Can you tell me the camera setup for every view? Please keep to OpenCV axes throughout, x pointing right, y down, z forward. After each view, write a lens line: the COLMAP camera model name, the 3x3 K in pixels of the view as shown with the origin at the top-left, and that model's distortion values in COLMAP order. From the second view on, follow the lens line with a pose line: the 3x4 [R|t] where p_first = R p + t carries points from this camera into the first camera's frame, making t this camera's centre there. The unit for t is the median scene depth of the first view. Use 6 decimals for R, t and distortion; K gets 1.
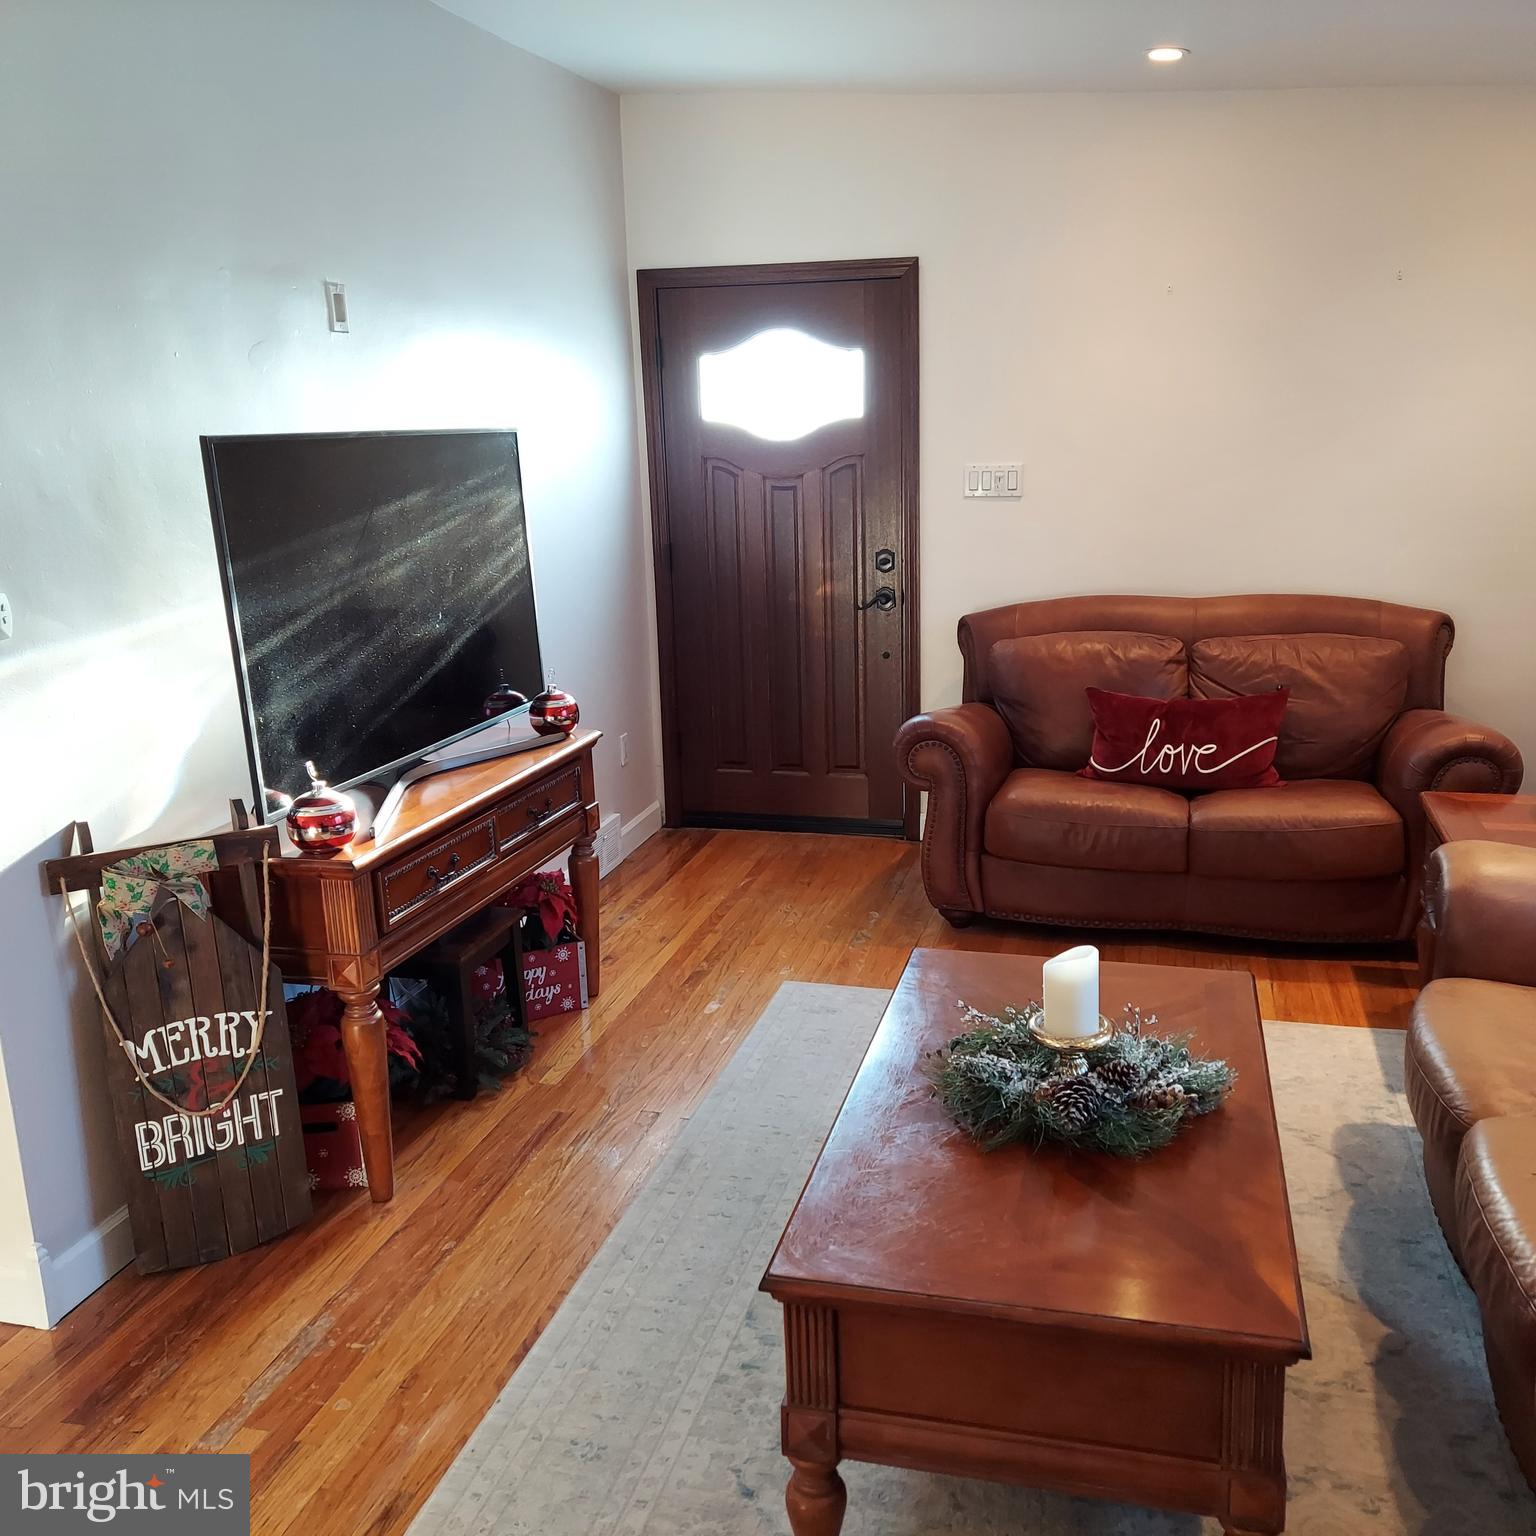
lens RADIAL K [[1467.2, 0, 789.0], [0, 1467.2, 778.6], [0, 0, 1]] dist [0.113248, -0.119112]
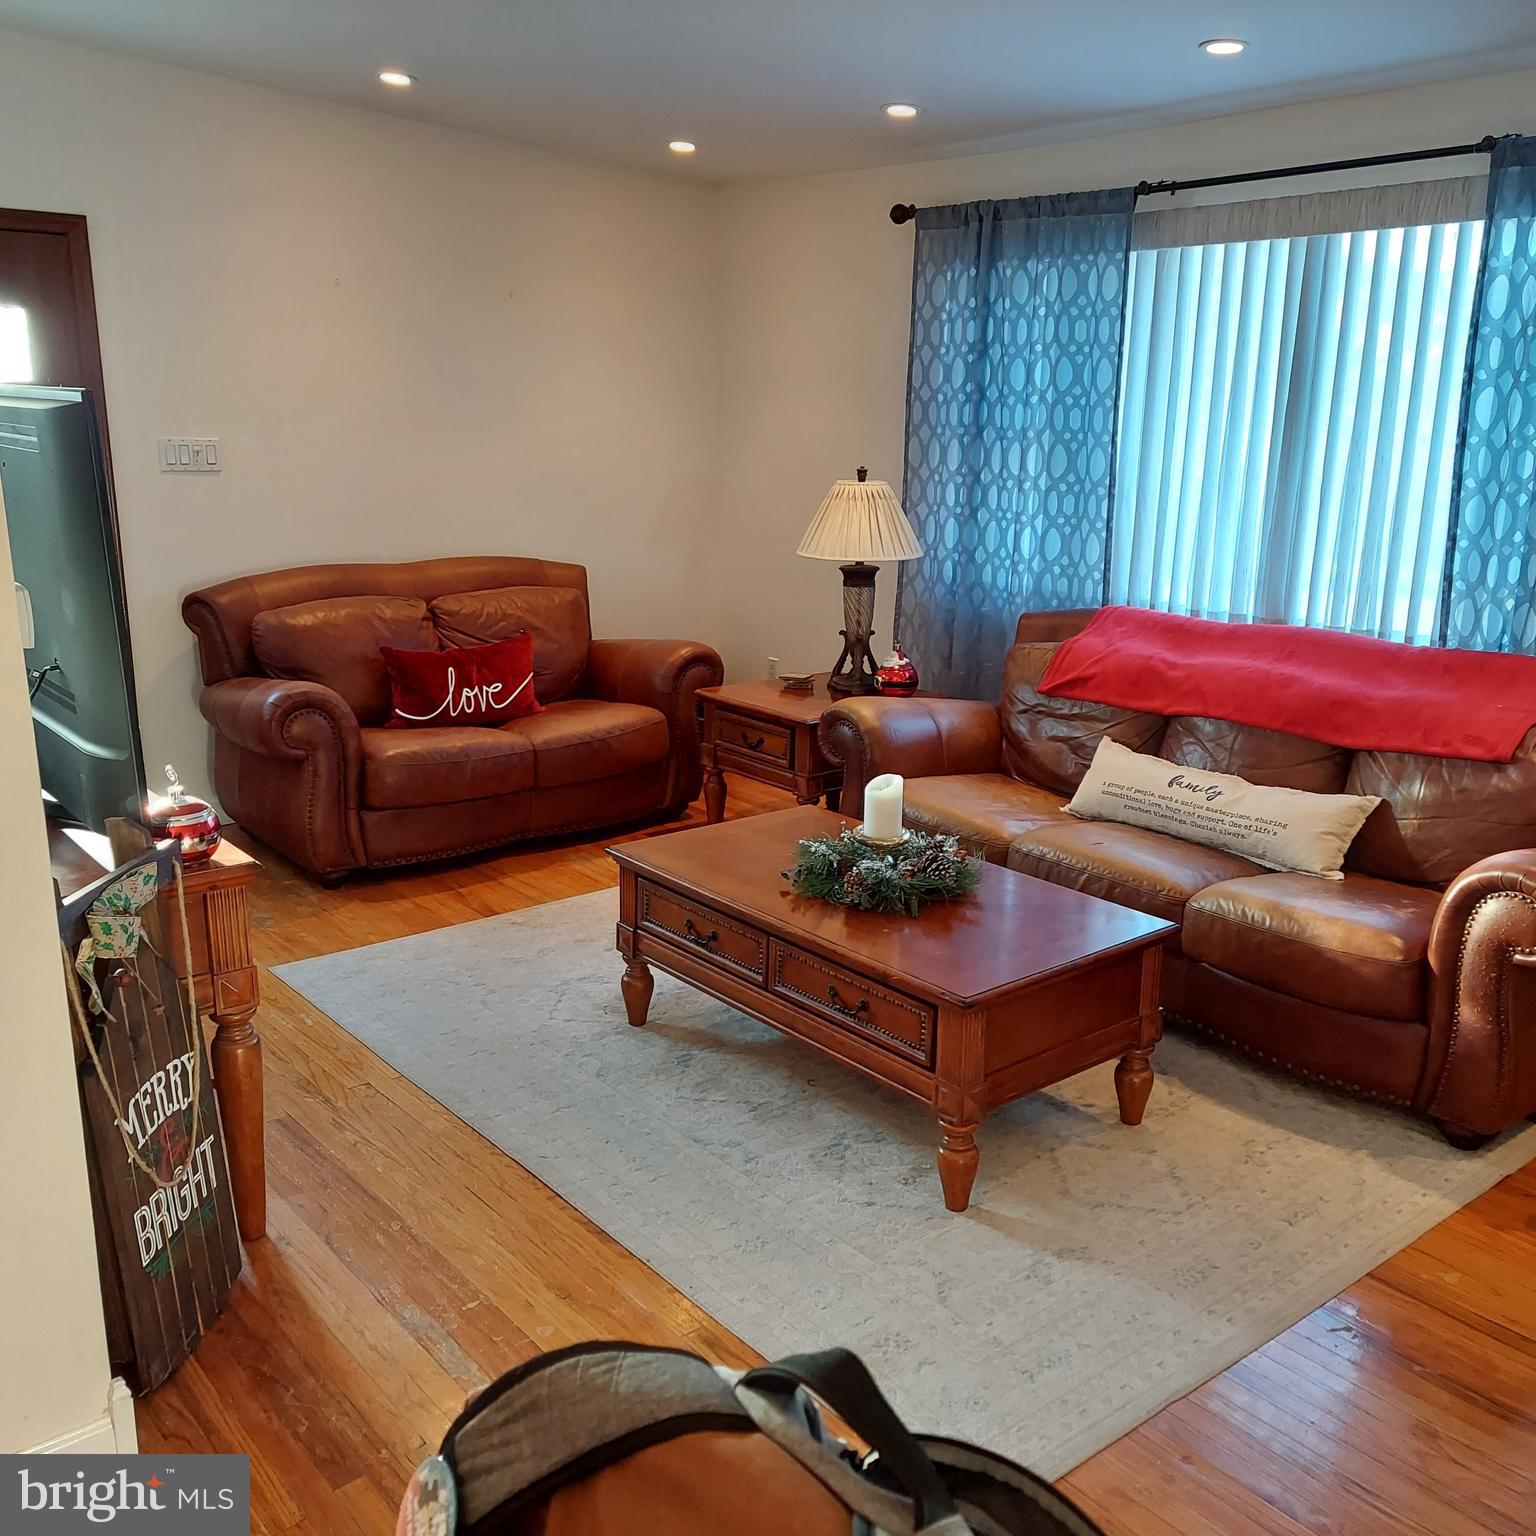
lens RADIAL K [[1467.2, 0, 789.0], [0, 1467.2, 778.6], [0, 0, 1]] dist [0.113248, -0.119112]
pose [[0.585678, -0.168168, 0.792906, -0.517870], [0.164240, 0.982569, 0.087078, -0.012523], [-0.793729, 0.079227, 0.603089, 0.115002]]
